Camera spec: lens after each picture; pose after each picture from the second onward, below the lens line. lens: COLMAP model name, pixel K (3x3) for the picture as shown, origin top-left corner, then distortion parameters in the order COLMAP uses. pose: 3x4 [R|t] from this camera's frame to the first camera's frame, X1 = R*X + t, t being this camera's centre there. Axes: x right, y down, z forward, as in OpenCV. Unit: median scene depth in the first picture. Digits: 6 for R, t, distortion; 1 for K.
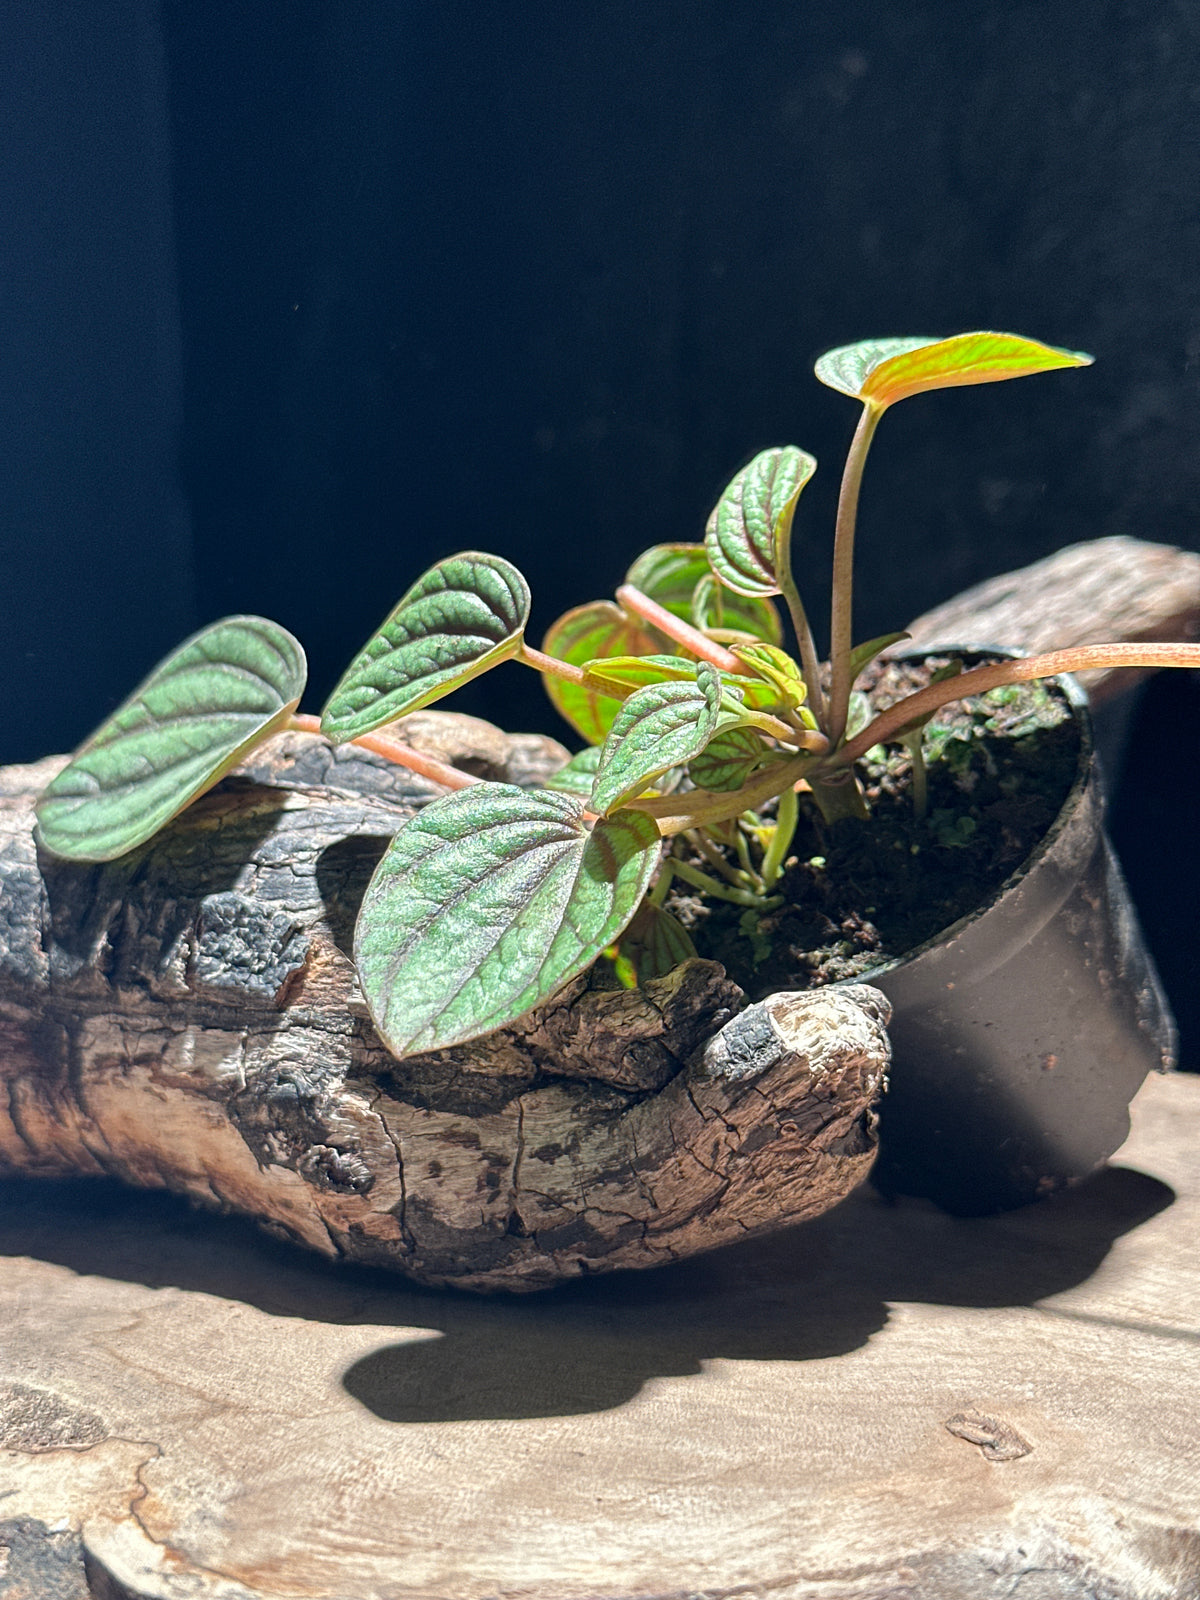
lens RADIAL K [[2318.1, 0, 600.0], [0, 2318.1, 800.0], [0, 0, 1]] dist [0.118936, 0.003504]
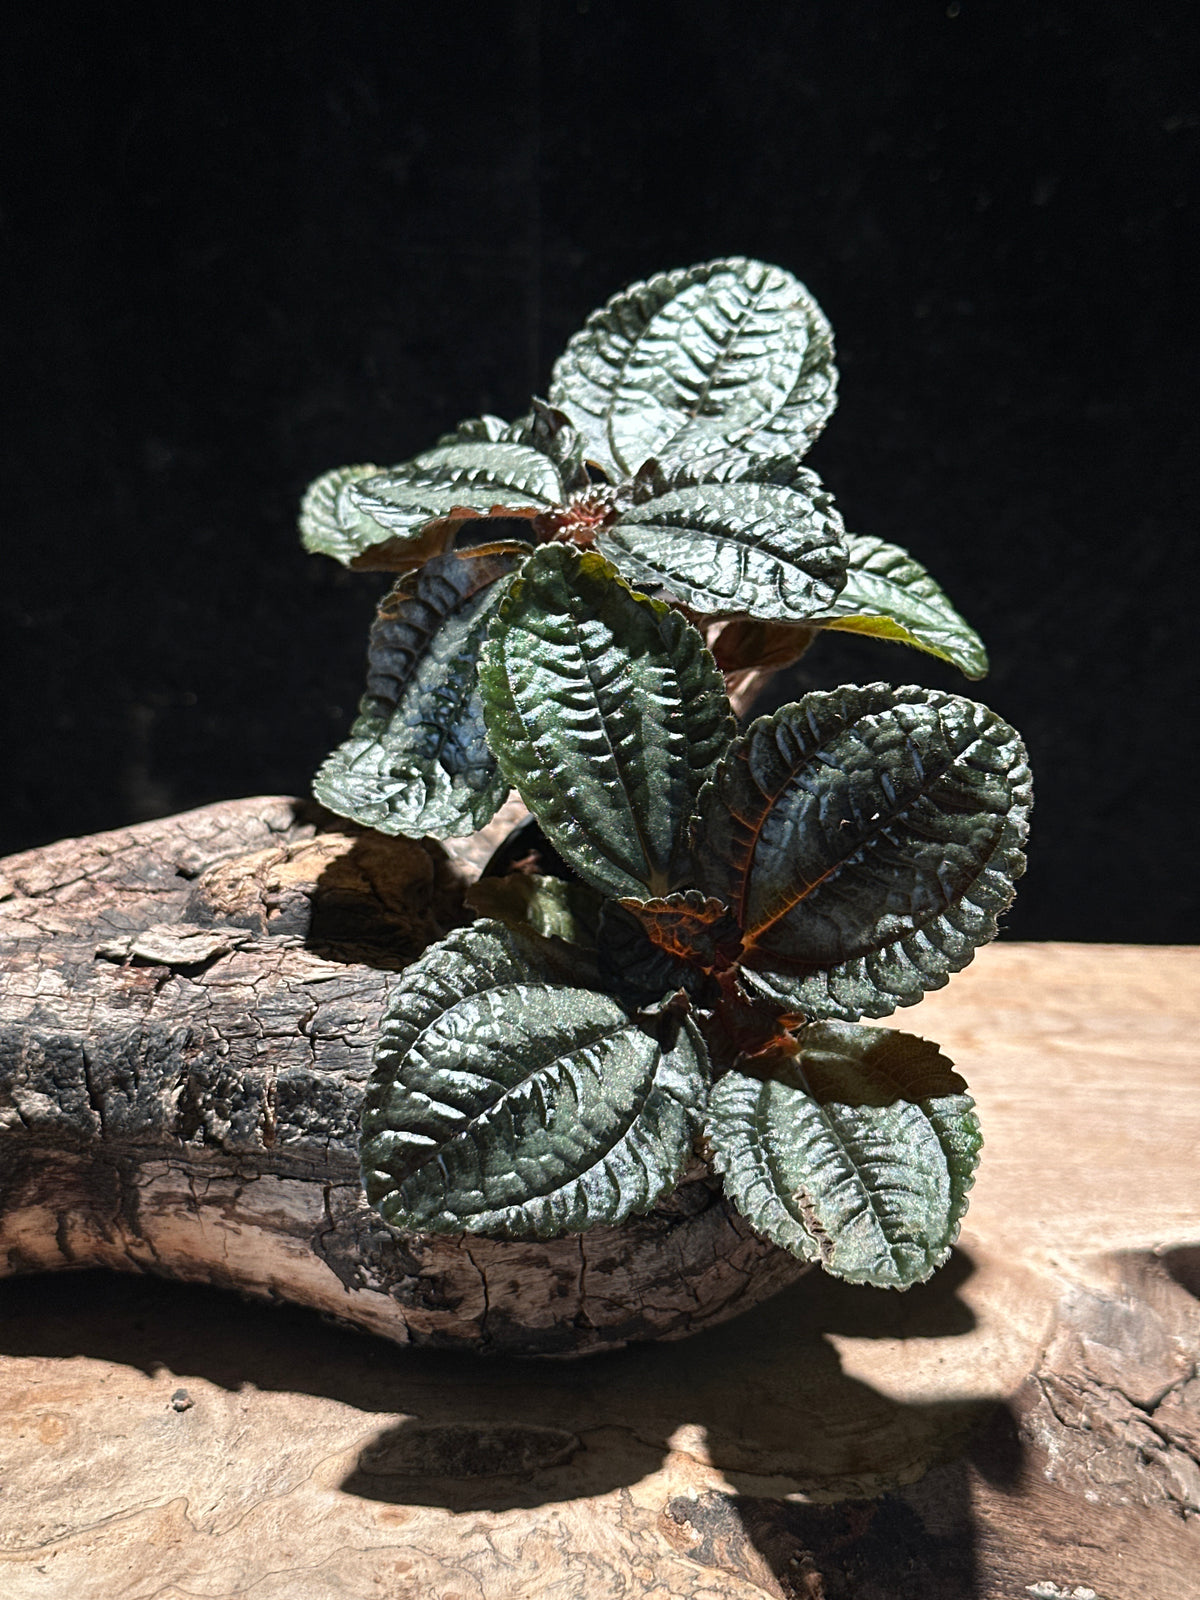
lens RADIAL K [[2318.1, 0, 600.0], [0, 2318.1, 800.0], [0, 0, 1]] dist [0.118936, 0.003504]
pose [[0.940721, -0.086036, 0.328090, -0.406221], [0.019146, 0.979221, 0.201888, -0.343449], [-0.338642, -0.183639, 0.922821, -0.130771]]
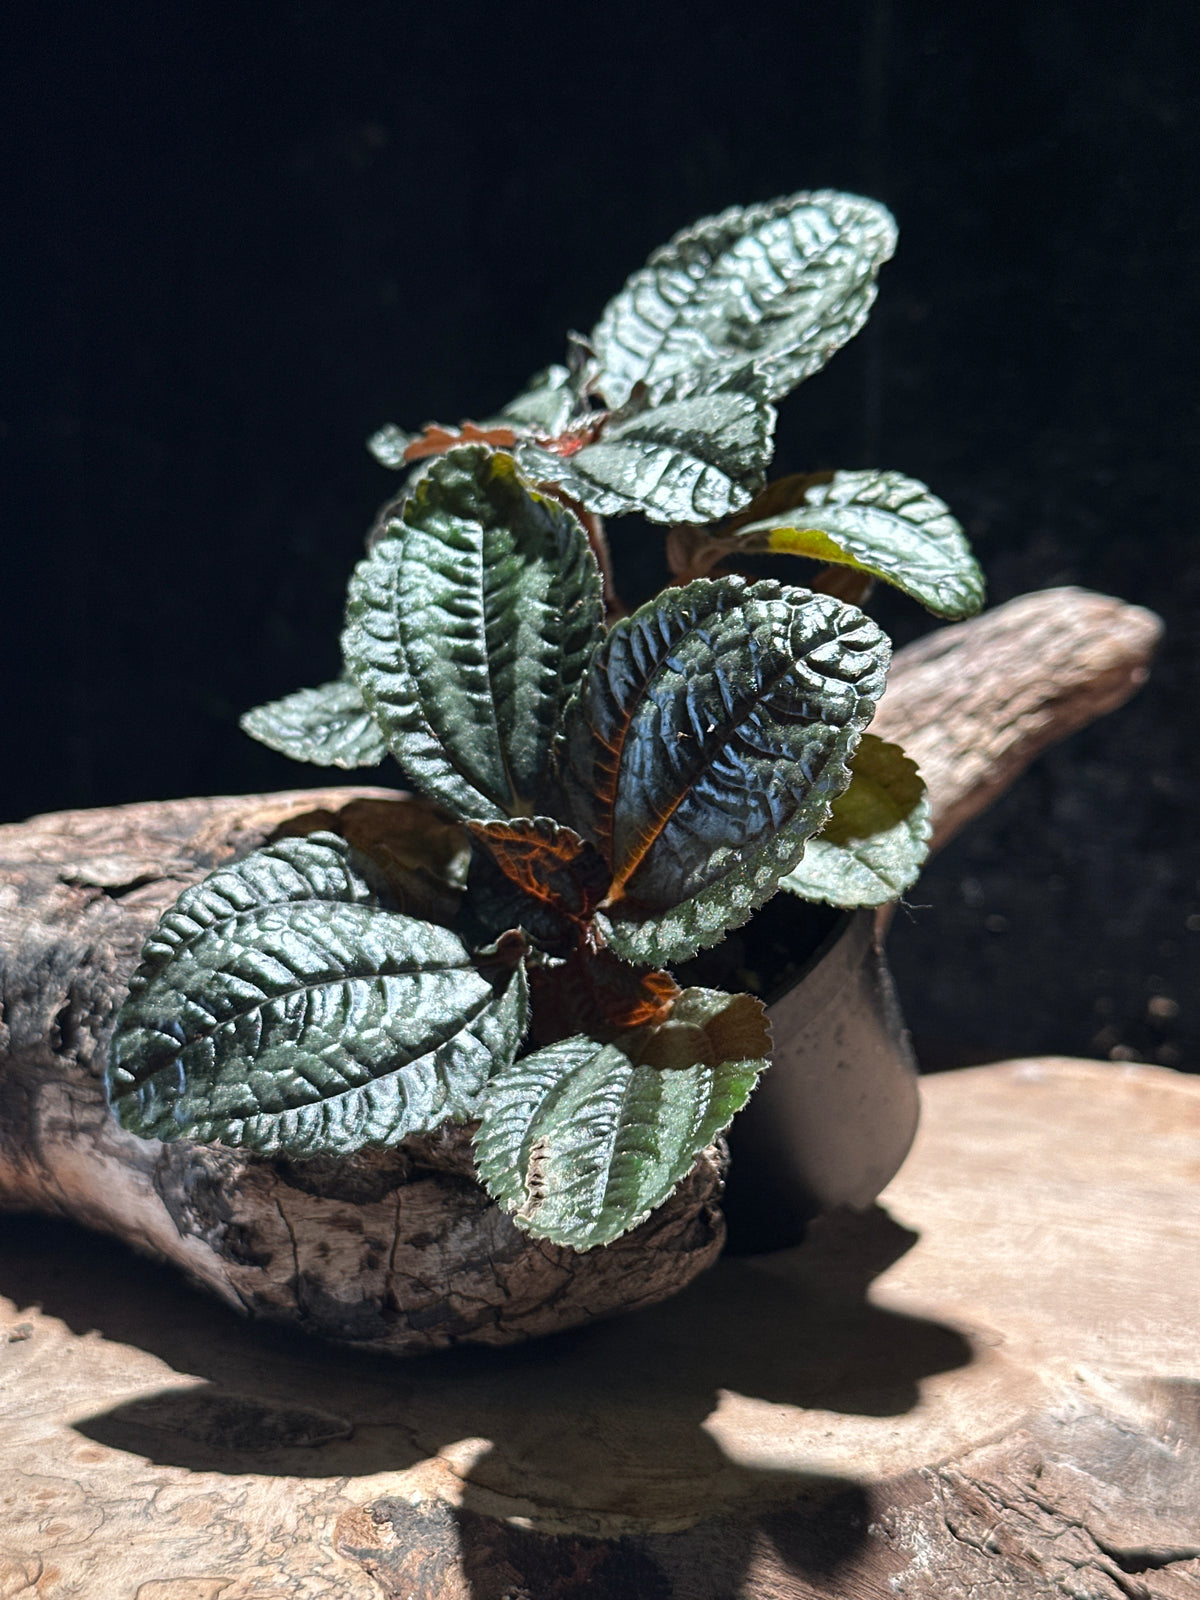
lens RADIAL K [[2318.1, 0, 600.0], [0, 2318.1, 800.0], [0, 0, 1]] dist [0.118936, 0.003504]
pose [[0.997650, 0.014301, -0.067003, 0.130663], [-0.010017, 0.997910, 0.063845, -0.127439], [0.067776, -0.063024, 0.995708, -0.096766]]
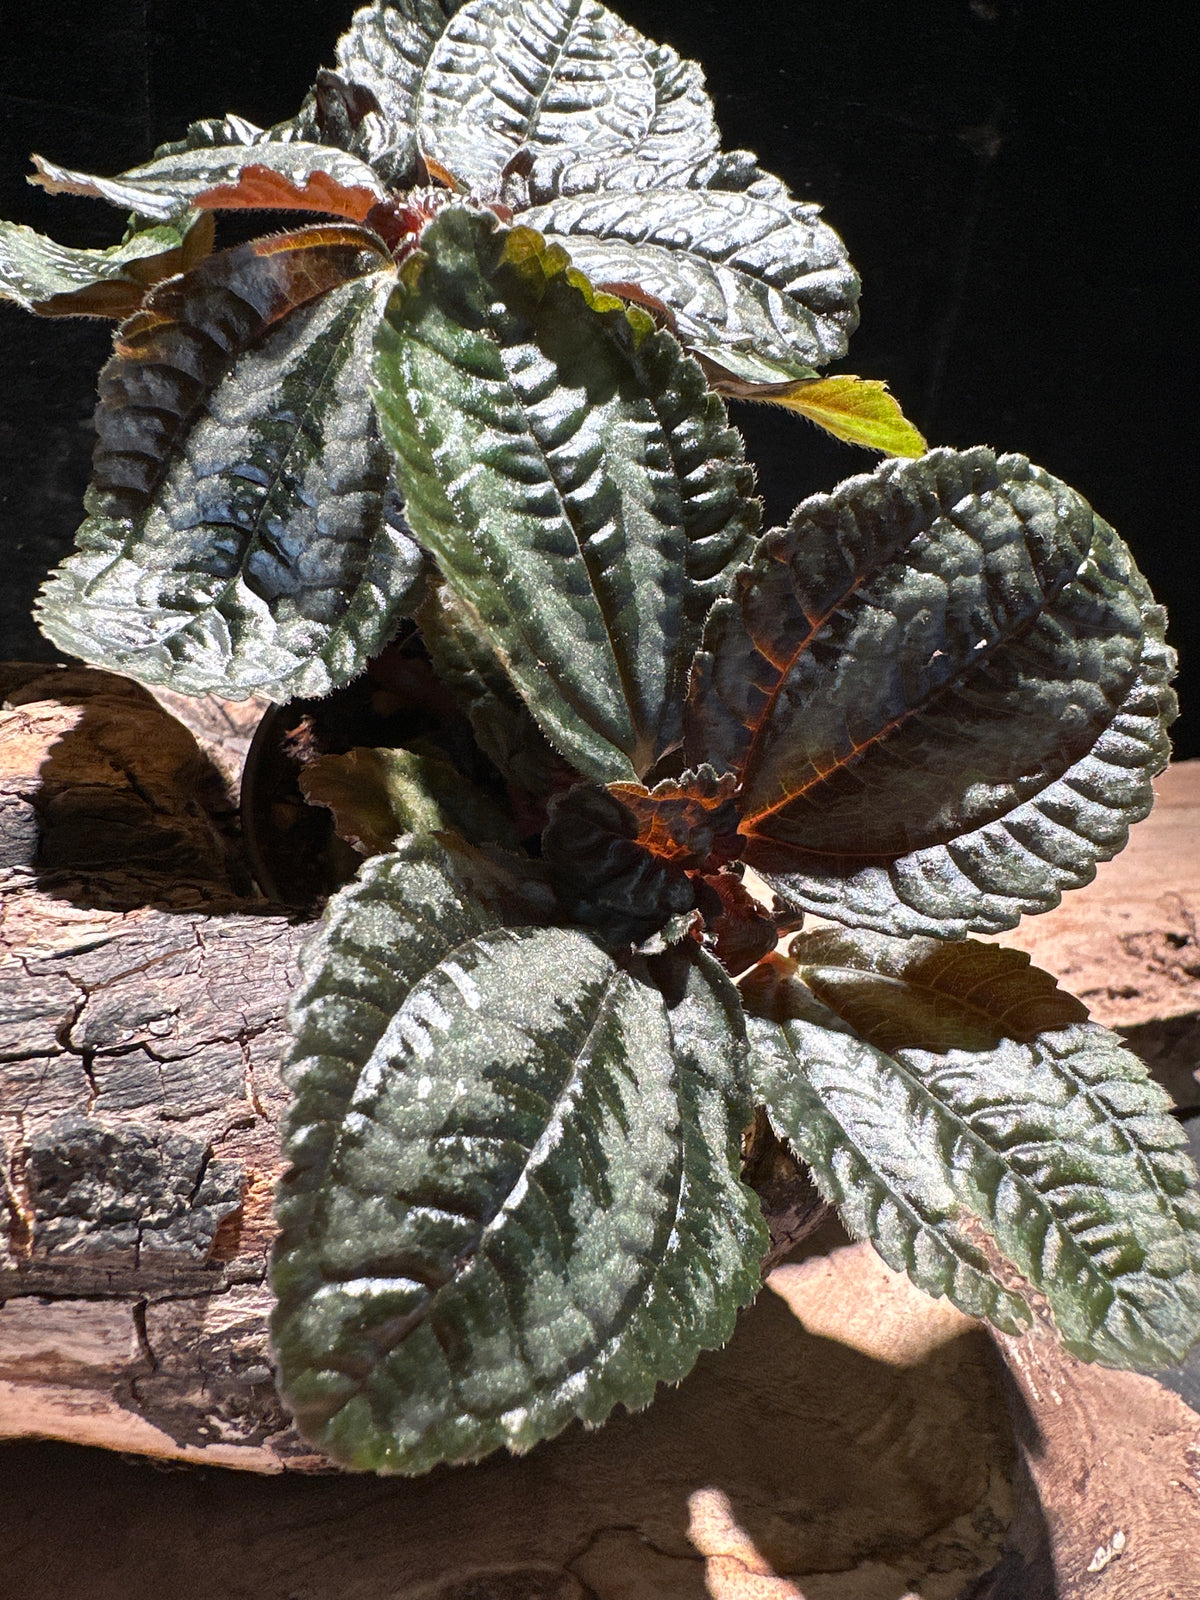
lens RADIAL K [[1153.5, 0, 600.0], [0, 1153.5, 800.0], [0, 0, 1]] dist [-0.003970, 0.001170]
pose [[0.709214, -0.178174, 0.682107, -0.269128], [-0.043084, 0.954774, 0.294193, -0.155854], [-0.703676, -0.238033, 0.669463, 0.717815]]
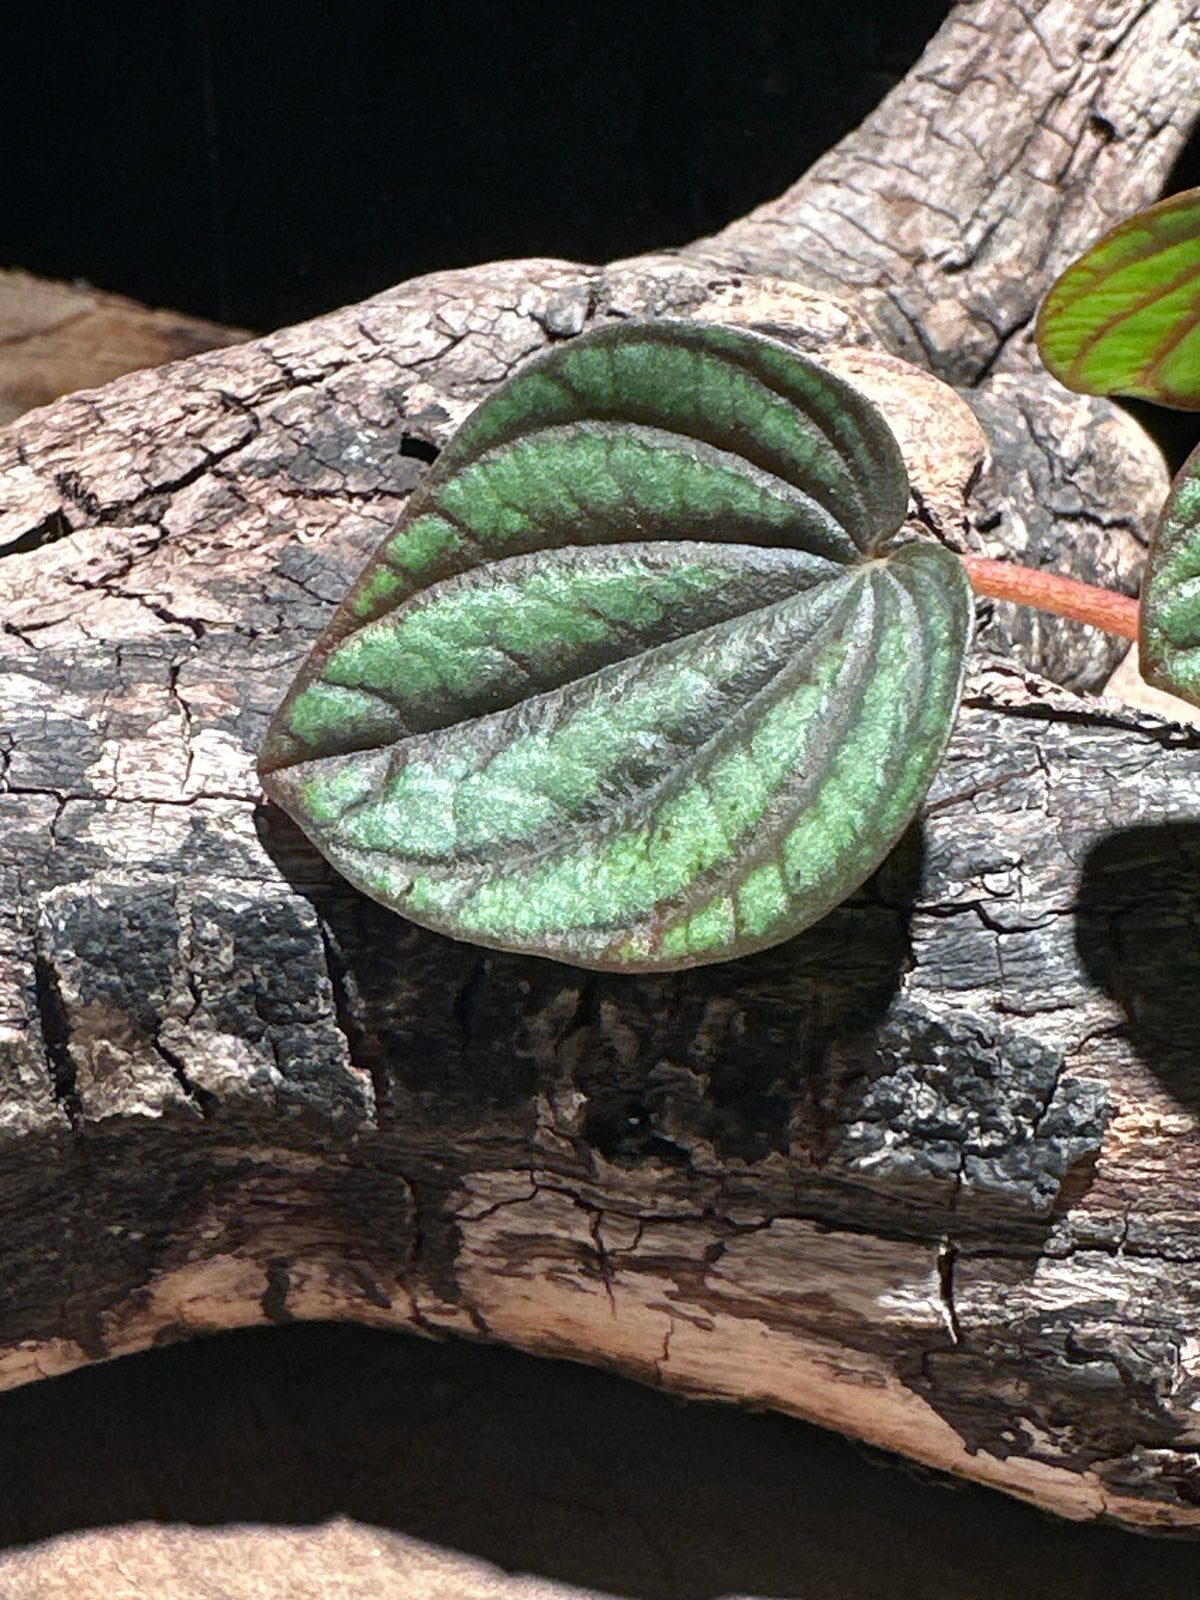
lens RADIAL K [[2304.5, 0, 600.0], [0, 2304.5, 800.0], [0, 0, 1]] dist [0.013278, 0.005960]
pose [[0.906138, -0.202956, 0.371110, -0.396734], [0.013008, 0.890322, 0.455145, -0.223350], [-0.422782, -0.407597, 0.809395, 0.674713]]
